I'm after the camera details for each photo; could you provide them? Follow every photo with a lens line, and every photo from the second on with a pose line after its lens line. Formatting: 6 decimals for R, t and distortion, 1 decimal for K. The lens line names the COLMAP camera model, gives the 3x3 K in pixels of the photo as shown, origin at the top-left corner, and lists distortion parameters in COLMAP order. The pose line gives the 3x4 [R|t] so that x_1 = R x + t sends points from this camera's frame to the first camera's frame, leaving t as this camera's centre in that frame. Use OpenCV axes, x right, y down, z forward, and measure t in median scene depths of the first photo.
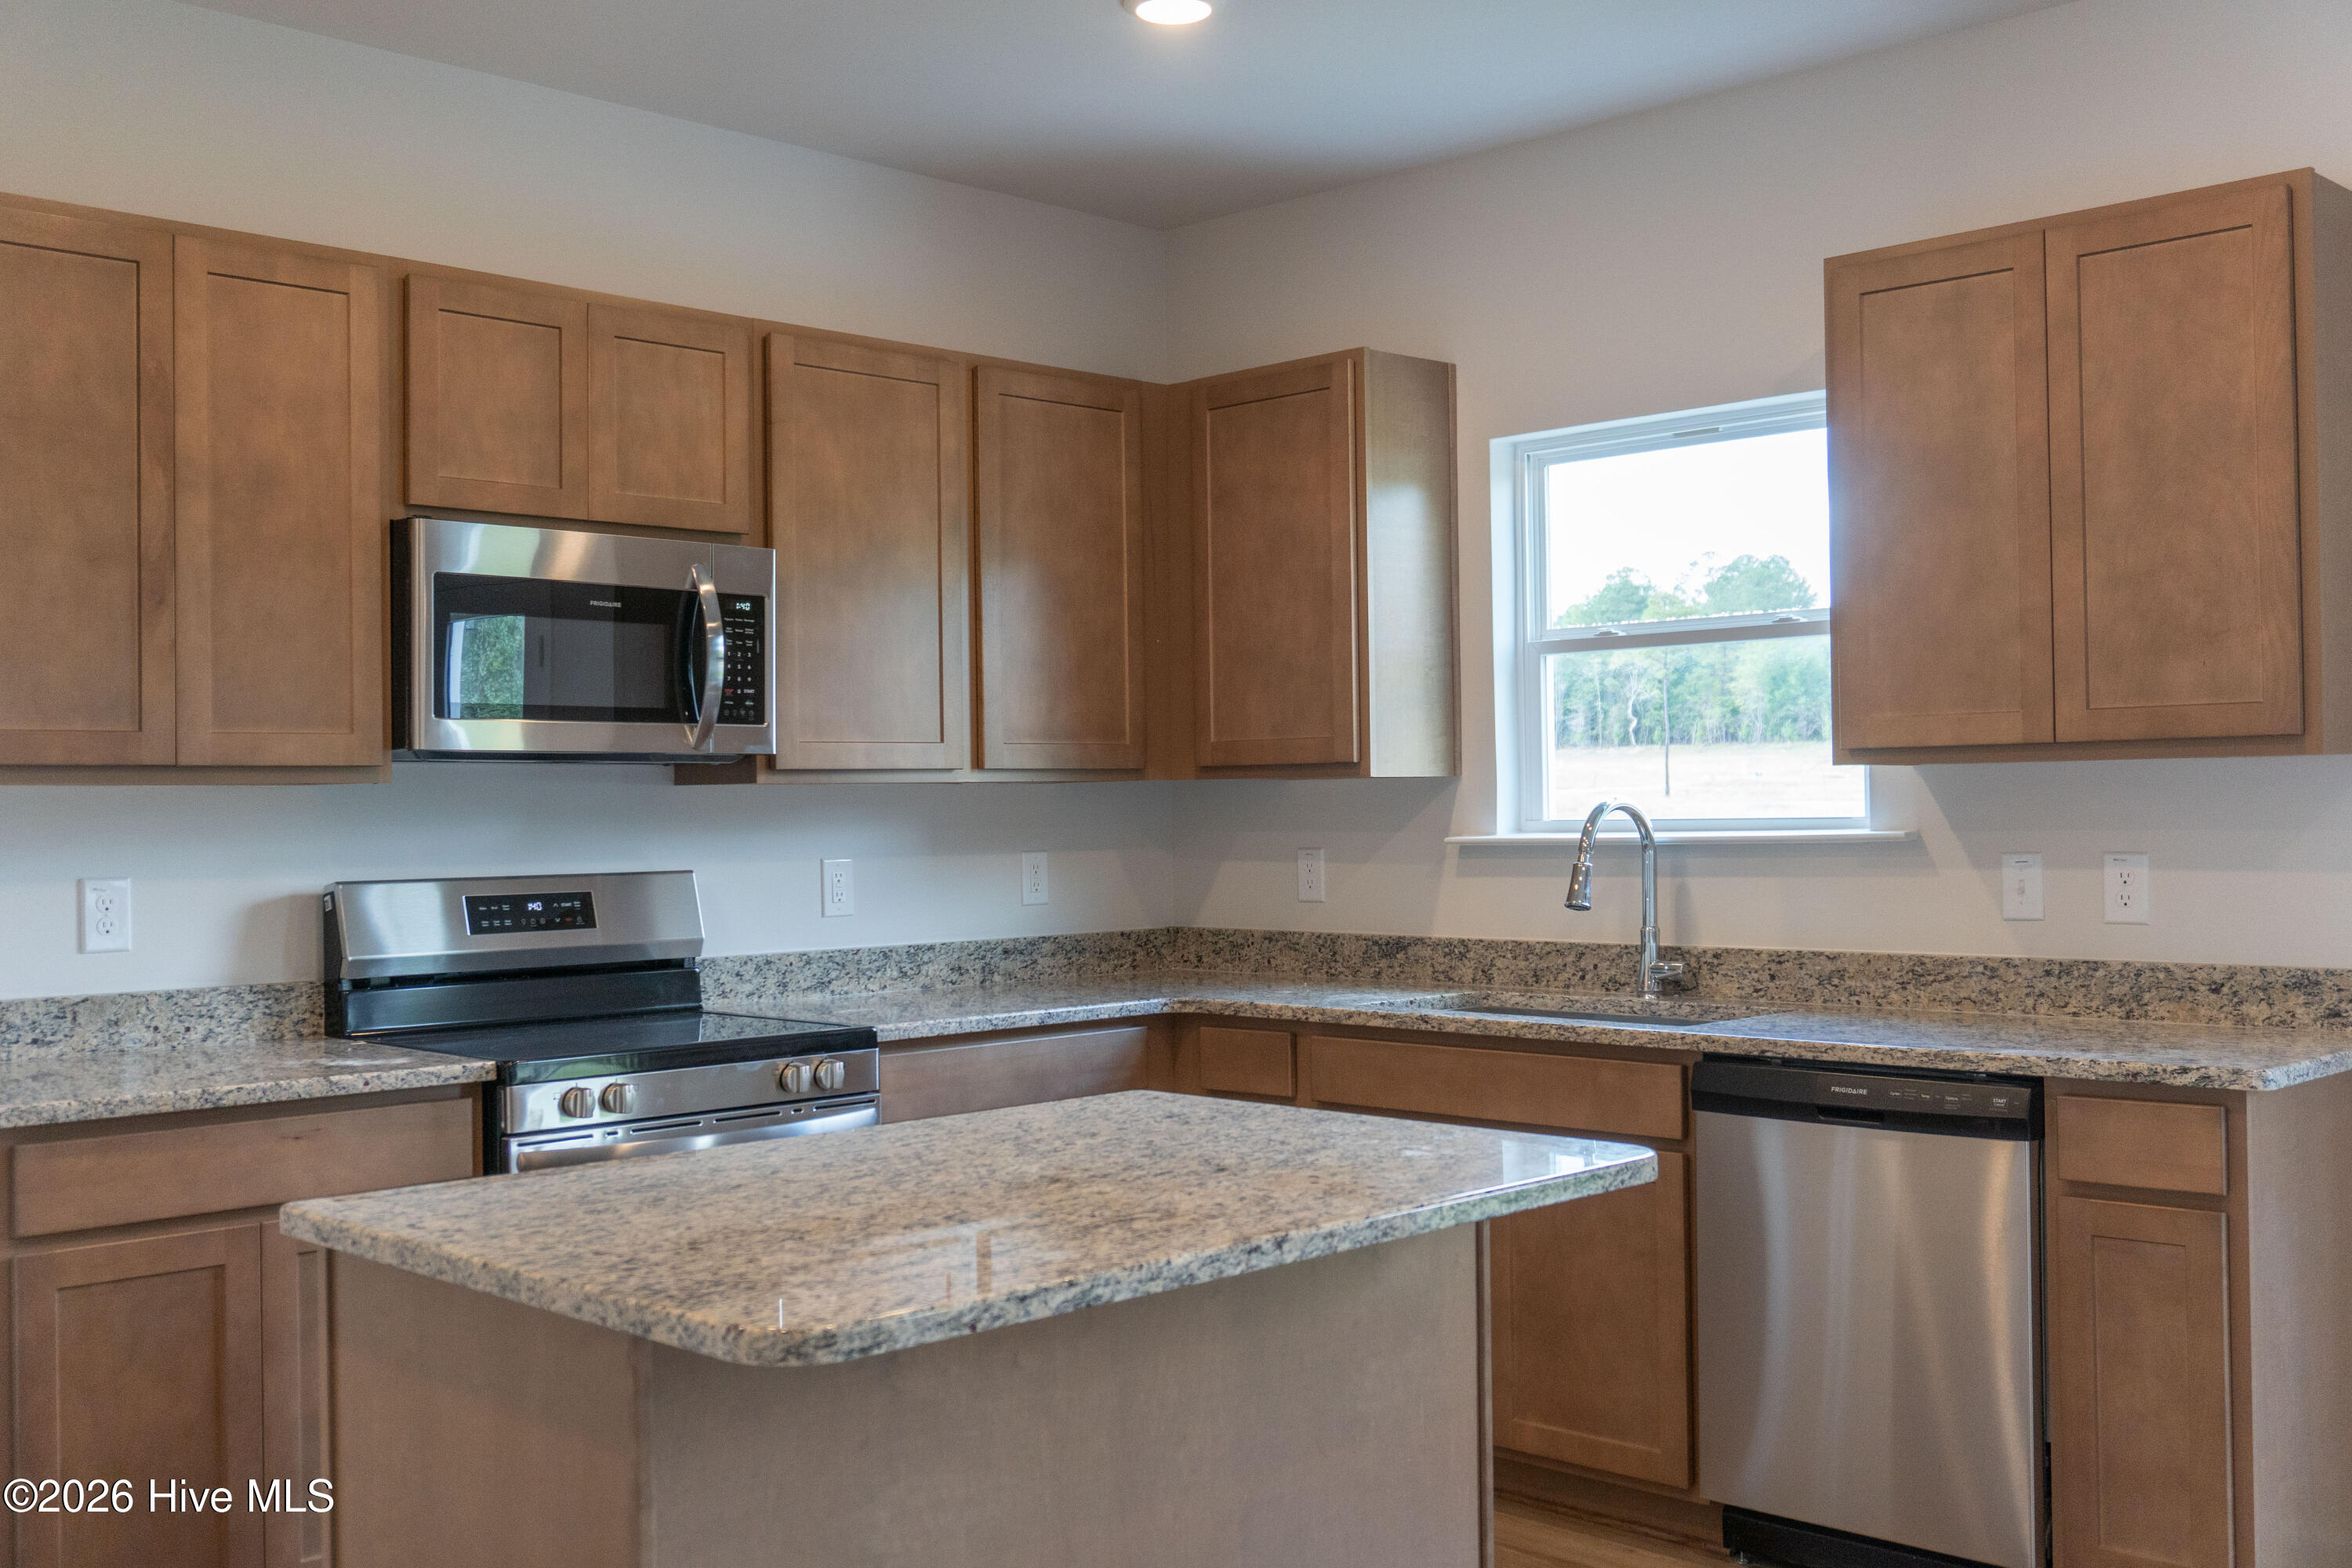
lens RADIAL K [[2349.6, 0, 1176.0], [0, 2349.6, 784.0], [0, 0, 1]] dist [-0.053699, 0.016704]
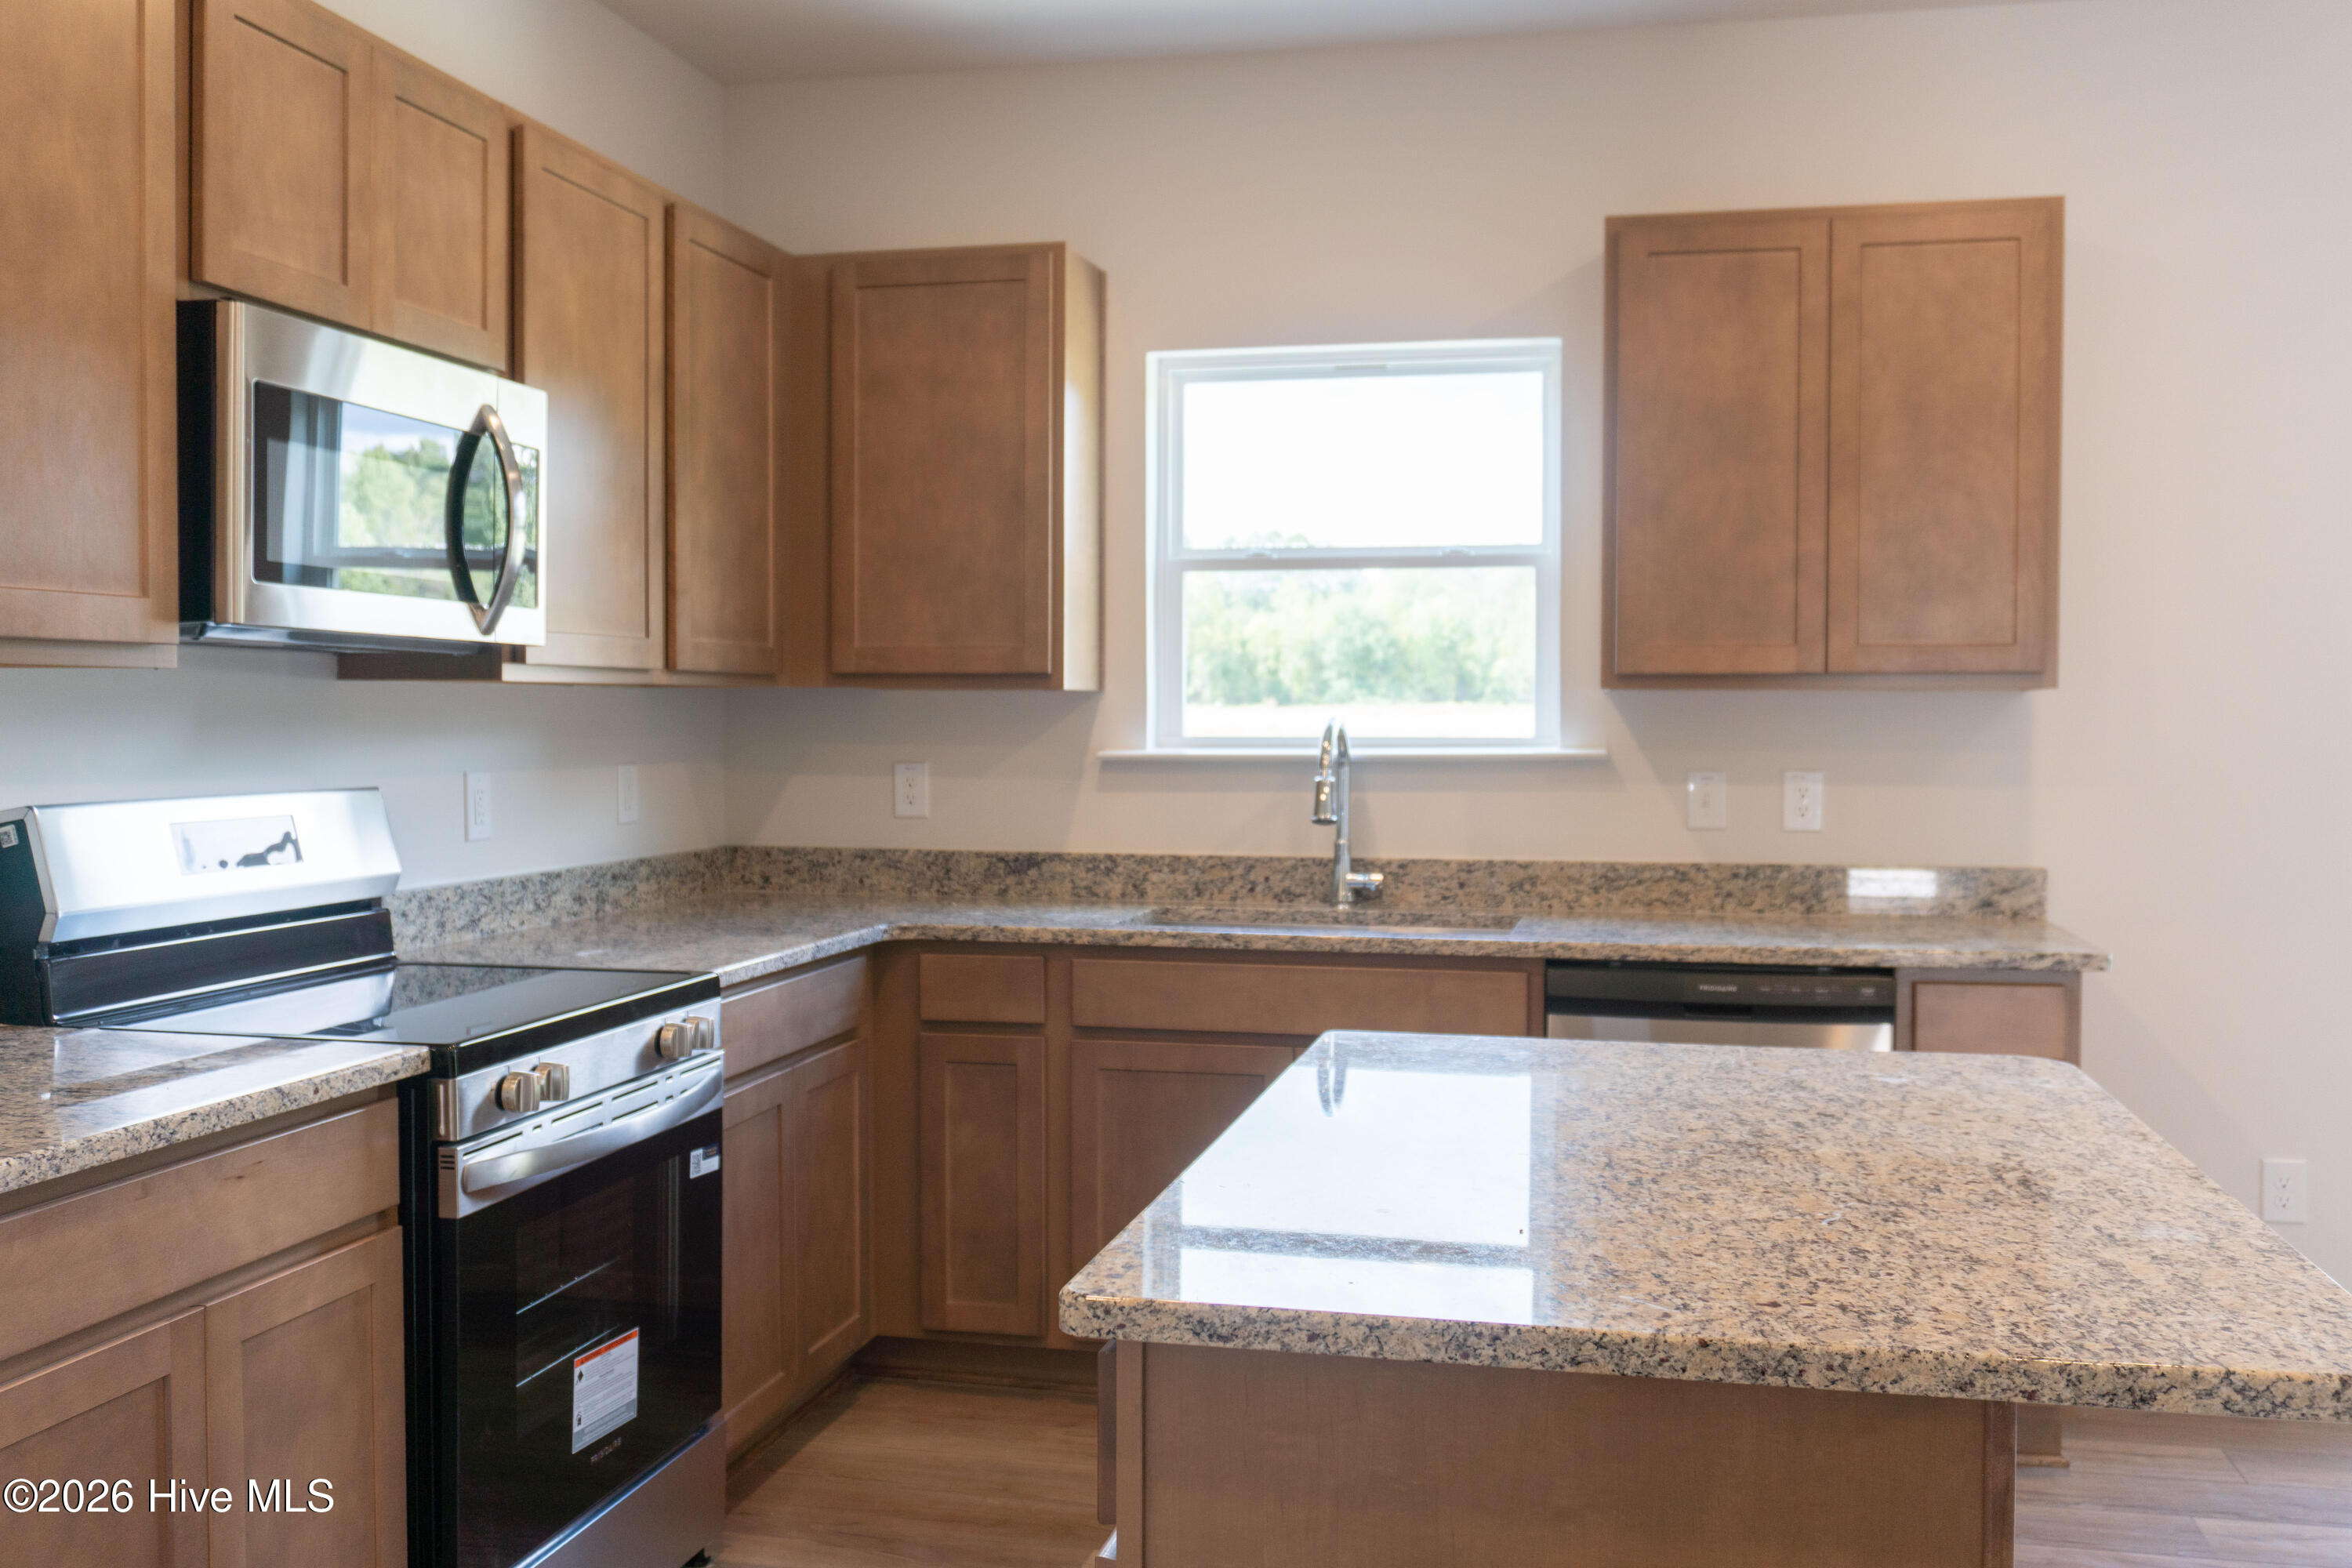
lens RADIAL K [[2100.3, 0, 1176.0], [0, 2100.3, 784.0], [0, 0, 1]] dist [-0.051583, 0.011644]
pose [[0.843783, -0.001167, 0.536683, -0.370091], [-0.019477, 0.999272, 0.032796, 0.007402], [-0.536331, -0.038126, 0.843146, 0.261851]]
